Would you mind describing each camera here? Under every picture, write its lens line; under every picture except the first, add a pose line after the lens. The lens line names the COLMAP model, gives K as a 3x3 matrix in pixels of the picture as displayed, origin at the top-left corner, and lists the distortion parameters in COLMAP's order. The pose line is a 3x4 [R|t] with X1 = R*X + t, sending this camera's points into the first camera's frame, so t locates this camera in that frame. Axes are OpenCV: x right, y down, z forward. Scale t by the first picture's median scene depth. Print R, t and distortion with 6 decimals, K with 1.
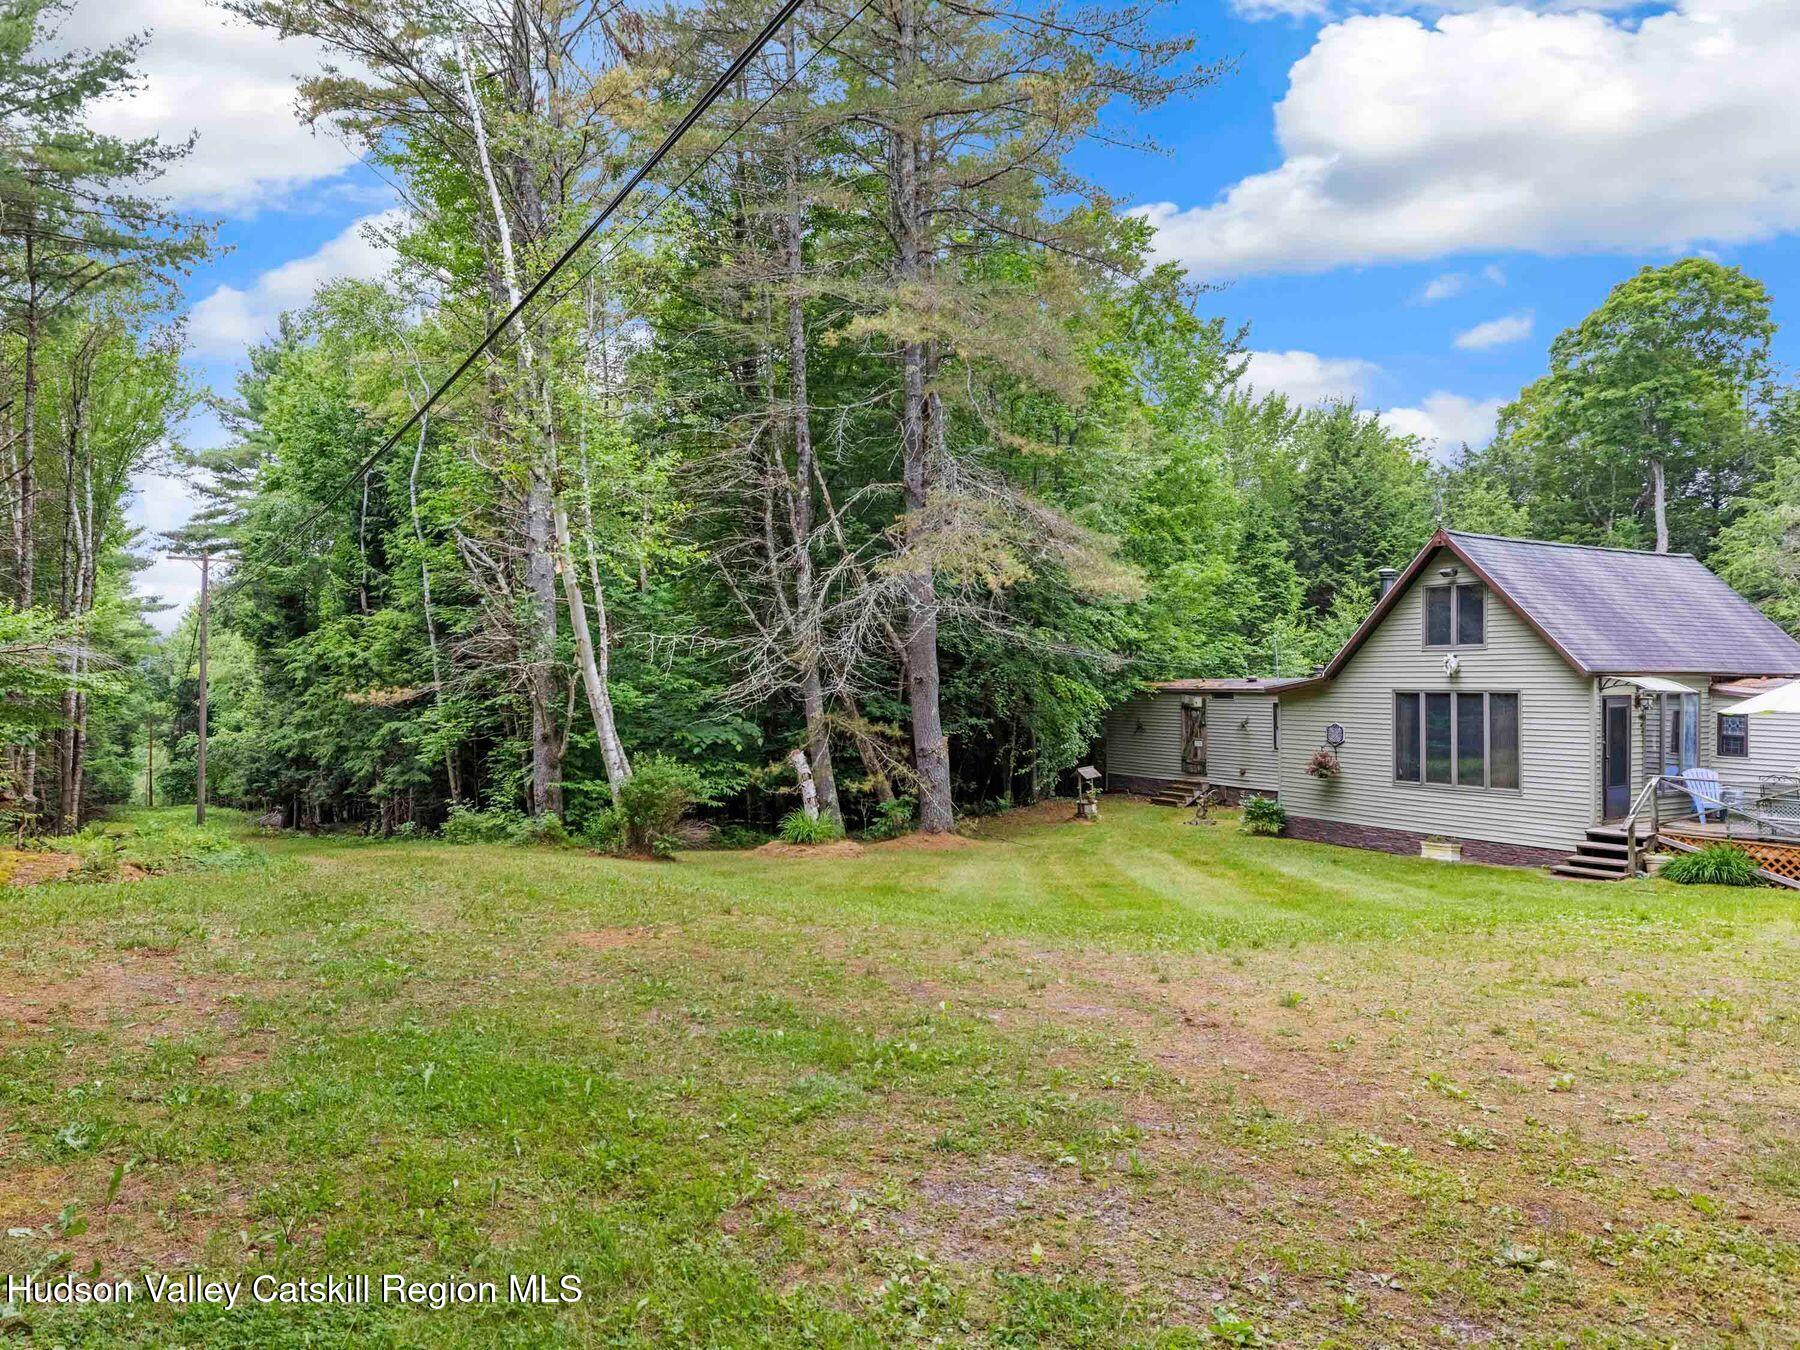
lens RADIAL K [[1035.4, 0, 900.0], [0, 1035.4, 675.0], [0, 0, 1]] dist [0.018737, -0.000271]
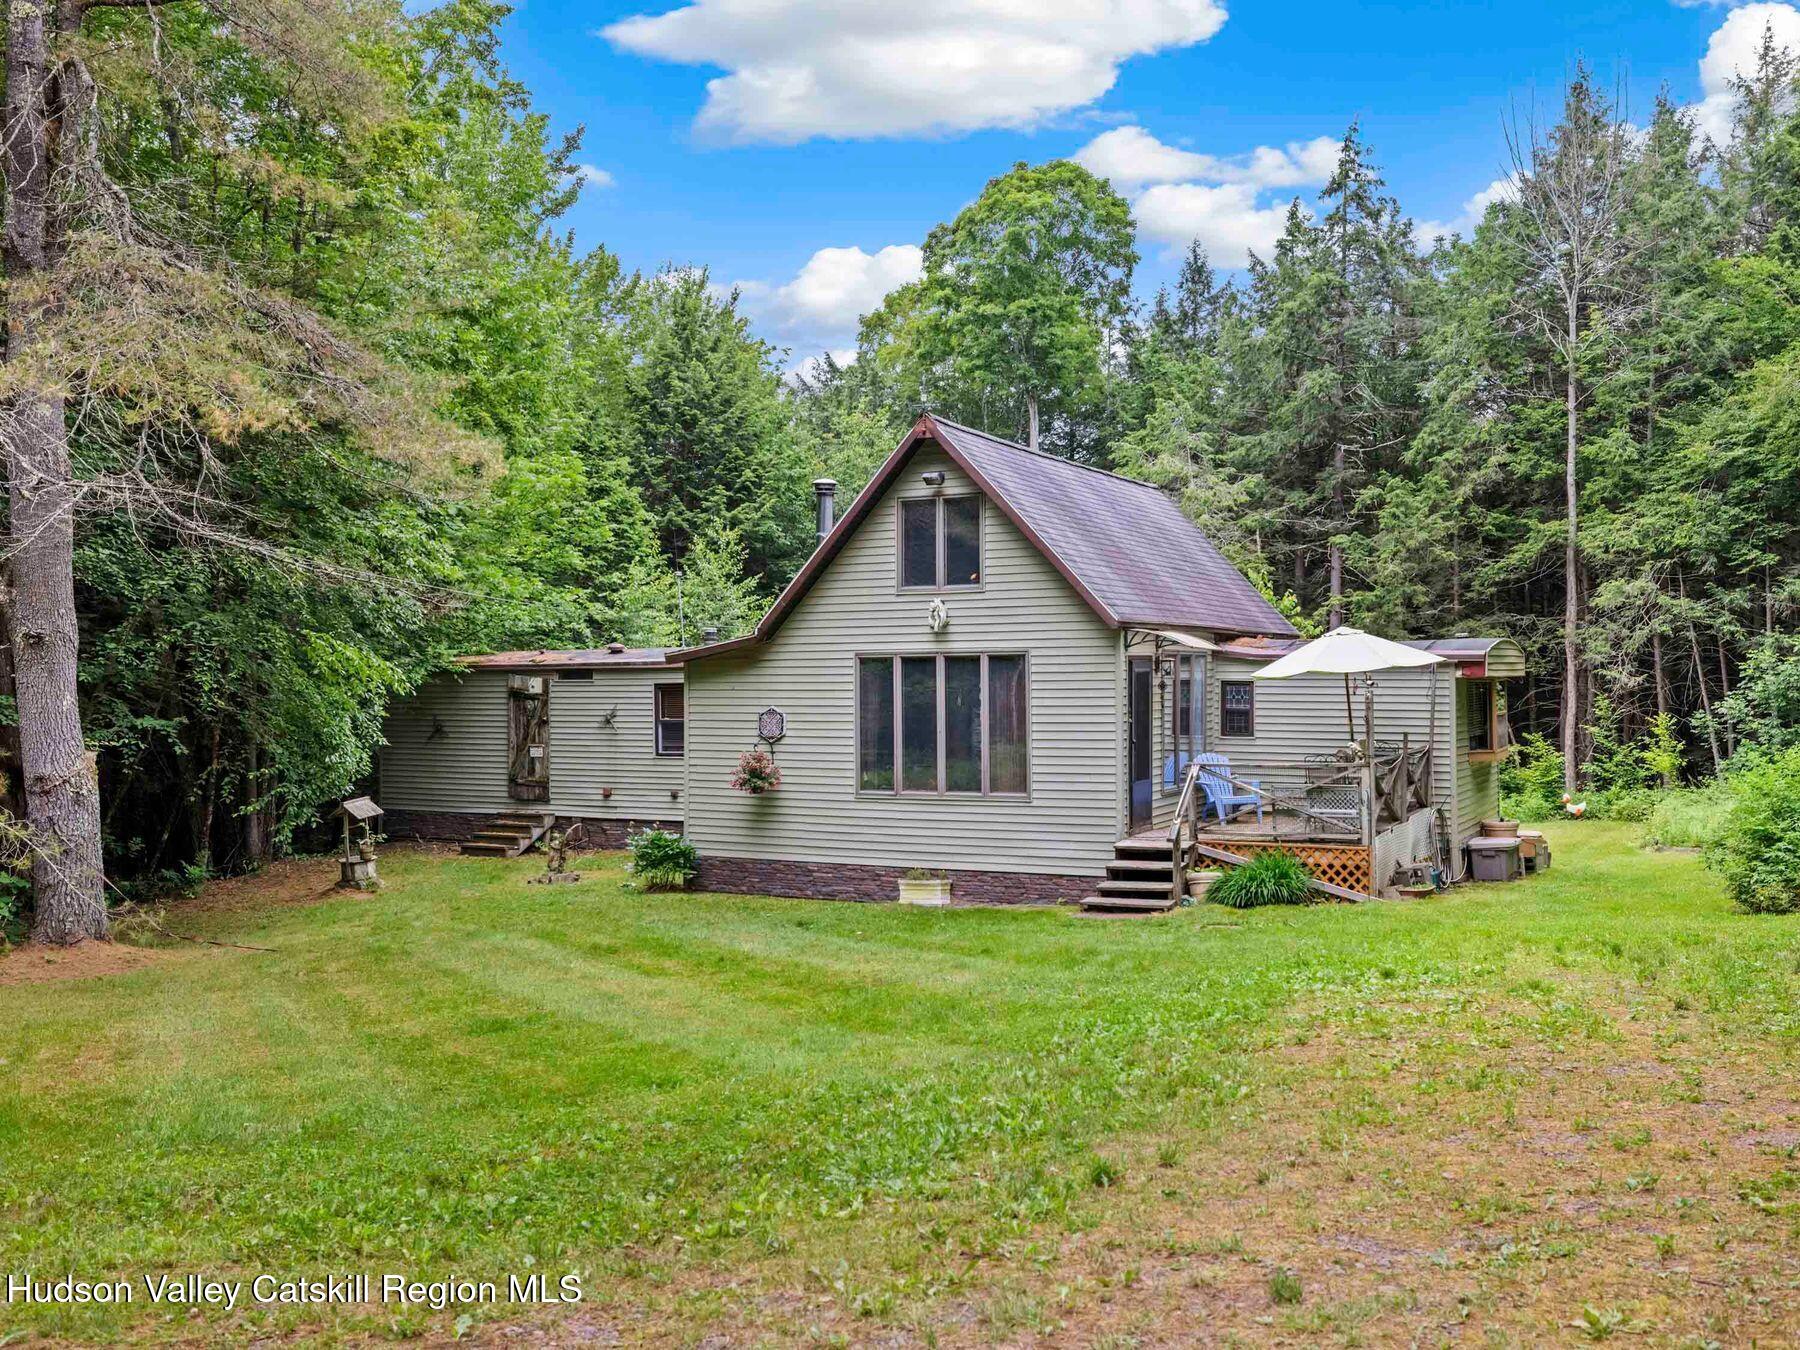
lens RADIAL K [[1538.1, 0, 902.1], [0, 1538.1, 619.6], [0, 0, 1]] dist [0.001452, 0.006282]
pose [[0.854826, 0.005828, 0.518882, -0.007887], [0.007607, 0.999689, -0.023761, 0.013577], [-0.518859, 0.024259, 0.854516, 0.124878]]
